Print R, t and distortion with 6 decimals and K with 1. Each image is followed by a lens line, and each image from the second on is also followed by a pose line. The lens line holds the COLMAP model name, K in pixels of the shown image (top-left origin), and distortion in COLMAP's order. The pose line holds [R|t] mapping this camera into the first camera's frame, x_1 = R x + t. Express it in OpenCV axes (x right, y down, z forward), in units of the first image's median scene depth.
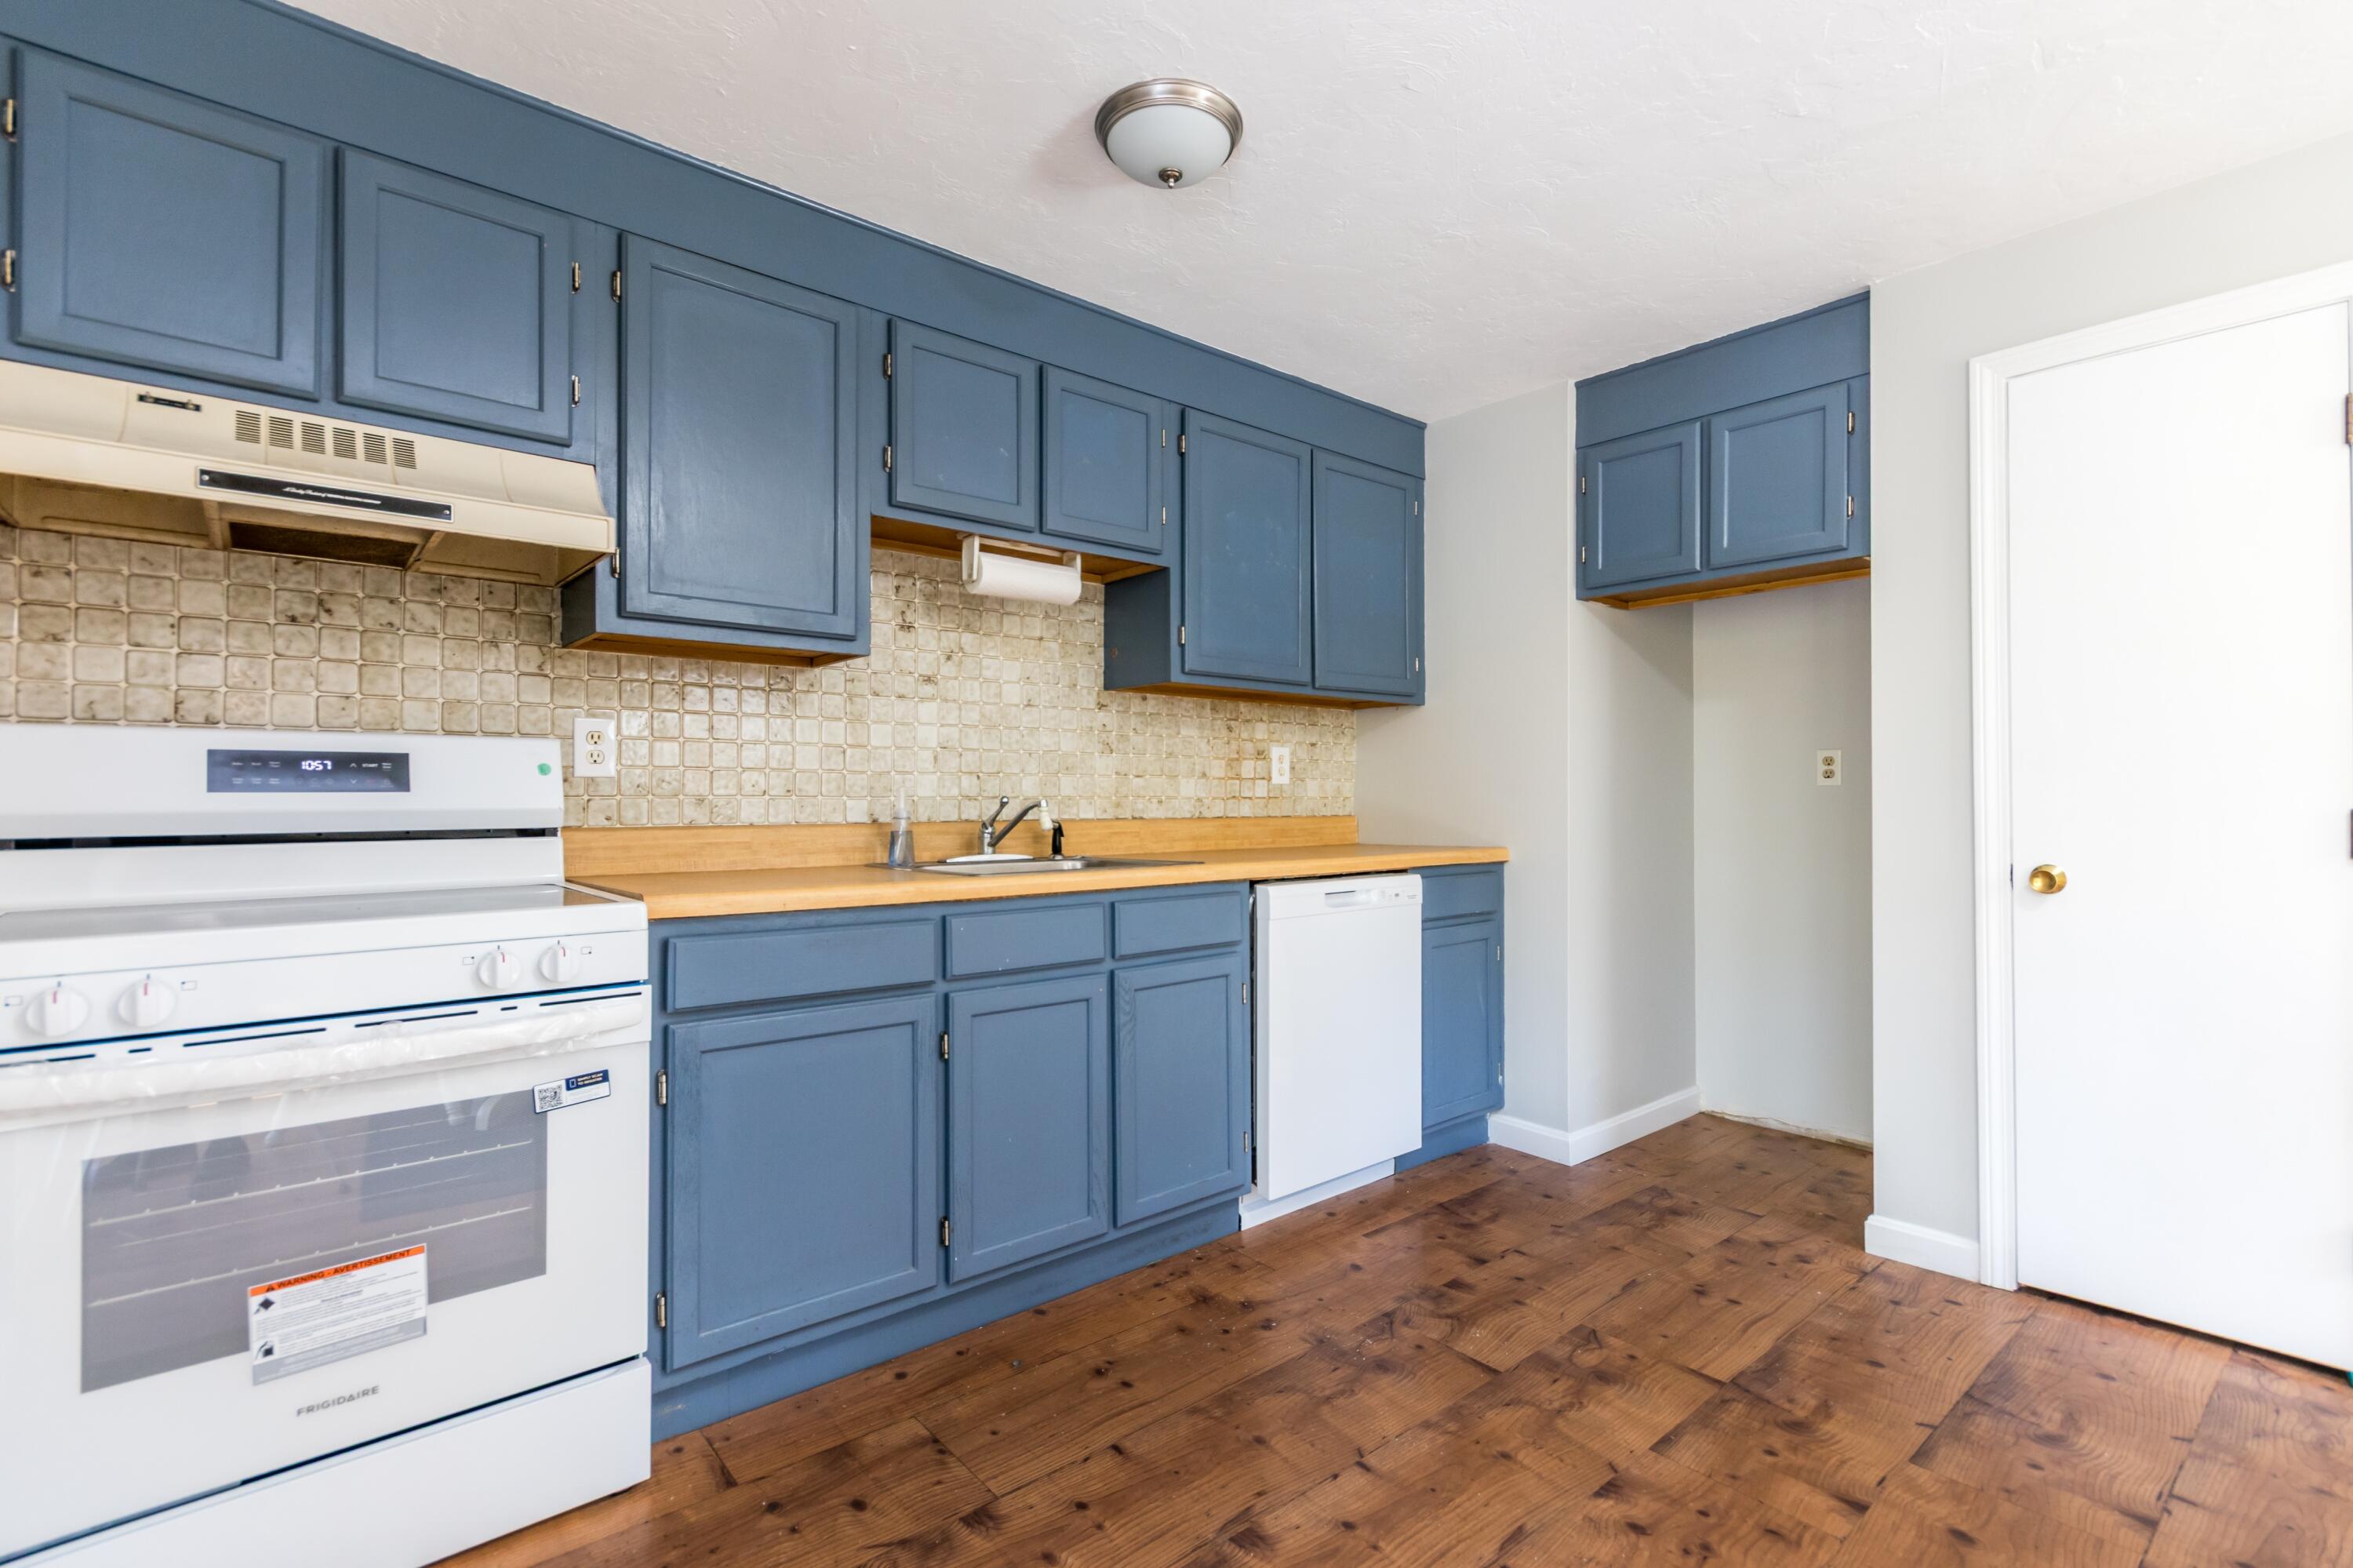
lens RADIAL K [[1081.9, 0, 1179.2], [0, 1081.9, 791.4], [0, 0, 1]] dist [-0.000350, 0.003954]
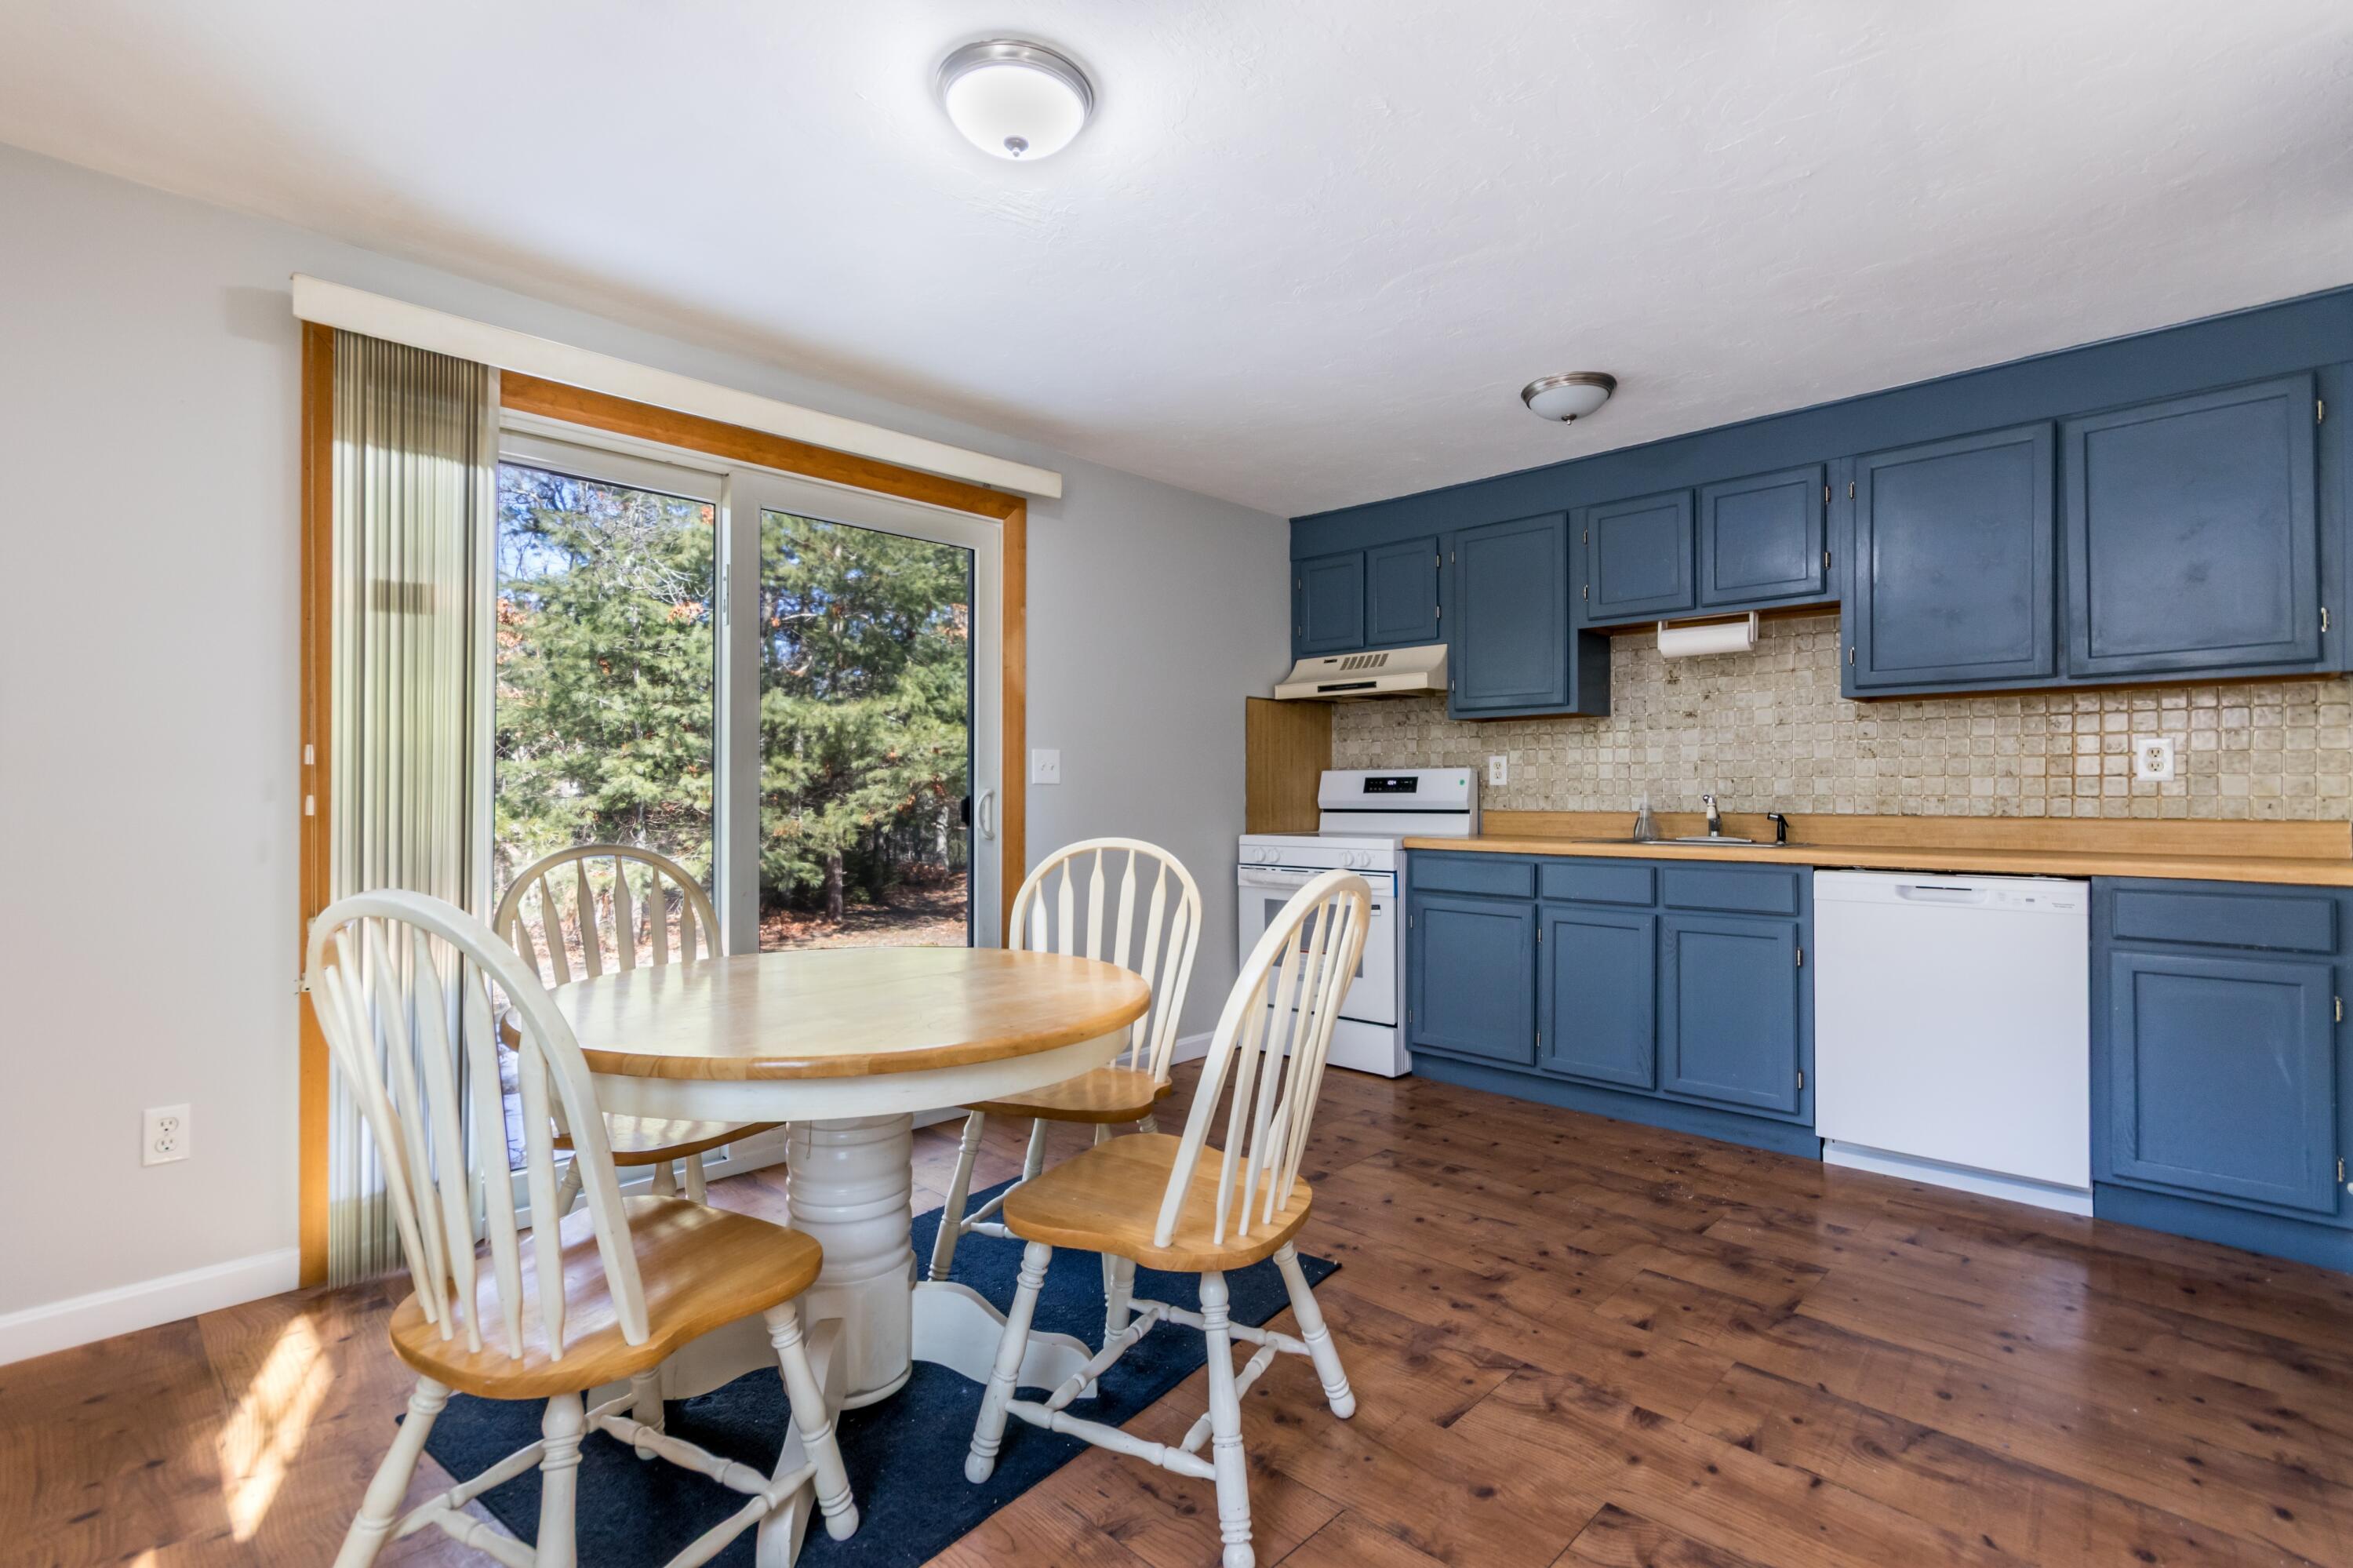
lens RADIAL K [[1084.7, 0, 1174.2], [0, 1084.7, 791.0], [0, 0, 1]] dist [0.009198, -0.000312]
pose [[0.090540, -0.001470, -0.995892, 1.432303], [0.006876, 0.999976, -0.000851, -0.005359], [0.995869, -0.006770, 0.090548, 0.226377]]
